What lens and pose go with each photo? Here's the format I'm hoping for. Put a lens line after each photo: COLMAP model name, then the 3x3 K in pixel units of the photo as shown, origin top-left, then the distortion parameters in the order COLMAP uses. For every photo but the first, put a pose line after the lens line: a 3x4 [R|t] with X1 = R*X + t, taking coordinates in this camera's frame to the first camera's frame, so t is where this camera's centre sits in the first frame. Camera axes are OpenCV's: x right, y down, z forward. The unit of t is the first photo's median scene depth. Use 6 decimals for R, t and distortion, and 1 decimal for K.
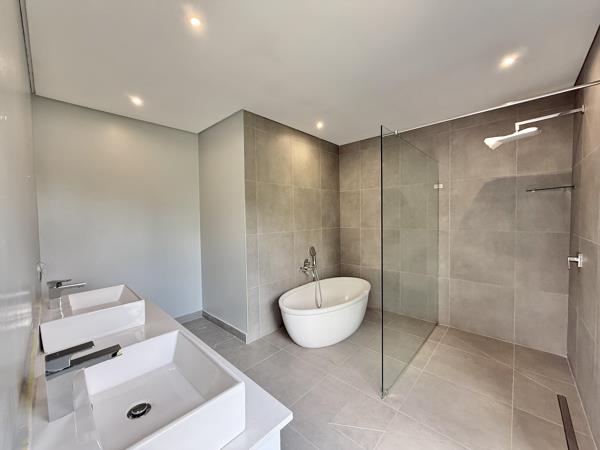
lens RADIAL K [[239.1, 0, 300.0], [0, 239.1, 225.0], [0, 0, 1]] dist [0.000055, -0.000017]
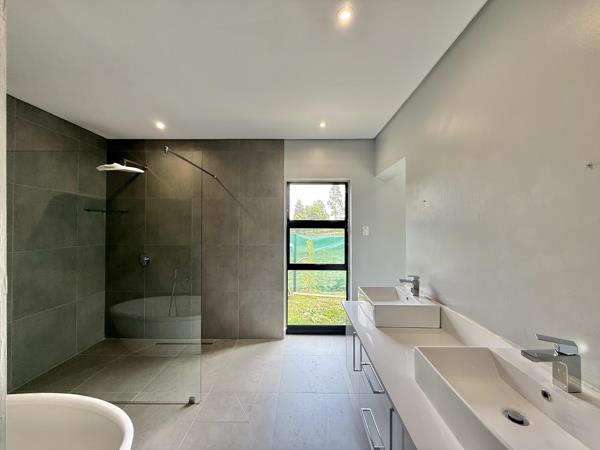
lens RADIAL K [[239.1, 0, 300.0], [0, 239.1, 225.0], [0, 0, 1]] dist [0.000055, -0.000017]
pose [[-0.671870, 0.017197, 0.740469, -0.535467], [0.033452, 0.999415, 0.007141, -0.042855], [-0.739913, 0.029568, -0.672052, 0.956270]]
